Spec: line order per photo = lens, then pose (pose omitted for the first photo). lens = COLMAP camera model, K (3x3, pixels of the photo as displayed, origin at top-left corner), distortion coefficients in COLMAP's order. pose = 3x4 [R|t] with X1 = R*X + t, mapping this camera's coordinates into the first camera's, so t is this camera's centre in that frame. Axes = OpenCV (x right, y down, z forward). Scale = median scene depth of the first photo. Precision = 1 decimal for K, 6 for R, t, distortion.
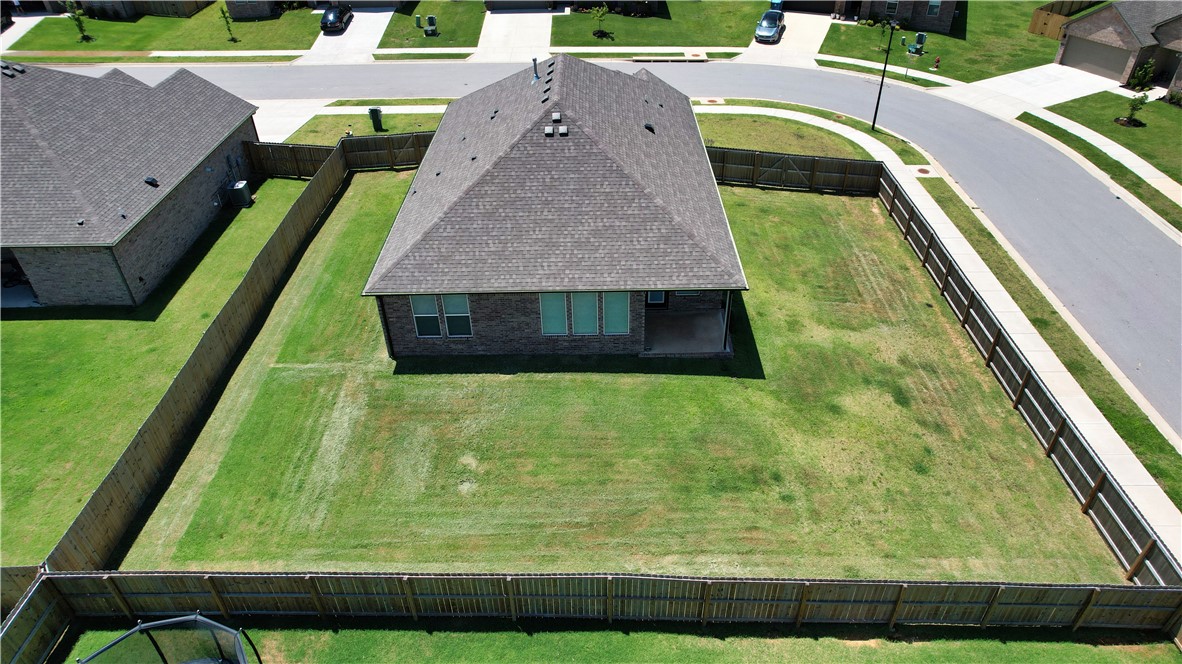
lens RADIAL K [[759.9, 0, 600.1], [0, 759.9, 328.4], [0, 0, 1]] dist [-0.055197, 0.026091]
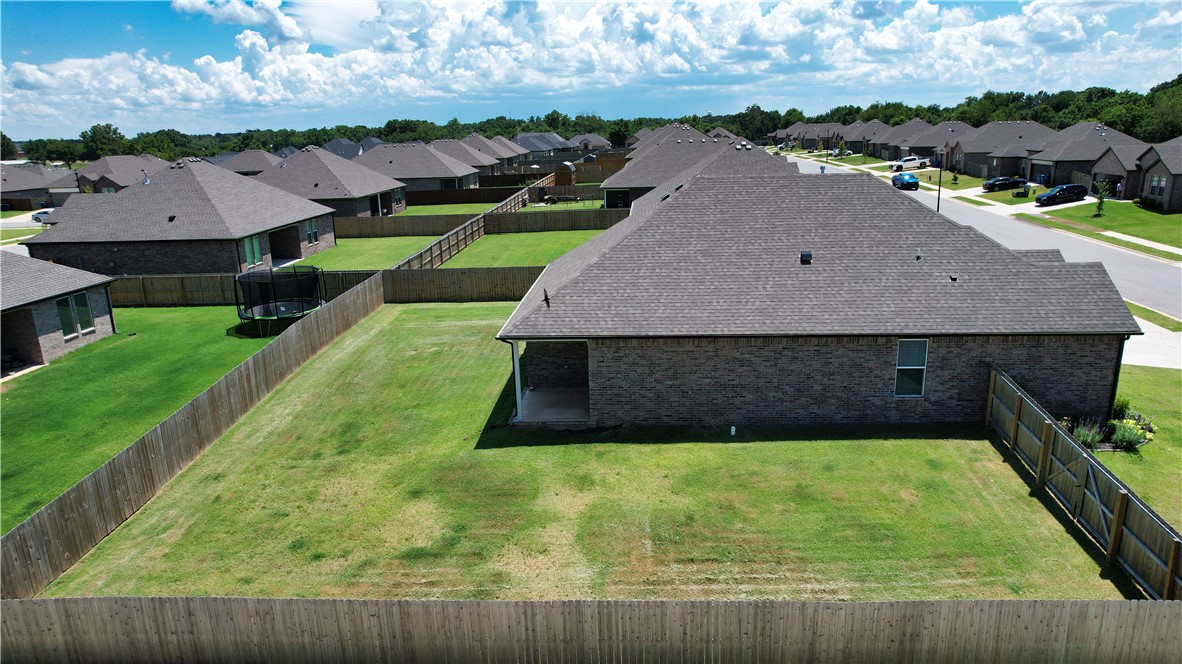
lens RADIAL K [[759.9, 0, 597.0], [0, 759.9, 328.2], [0, 0, 1]] dist [-0.055197, 0.026091]
pose [[-0.072898, 0.272972, -0.959256, 0.896697], [-0.560844, 0.784111, 0.265752, -0.314605], [0.824706, 0.557366, 0.095935, 0.851761]]
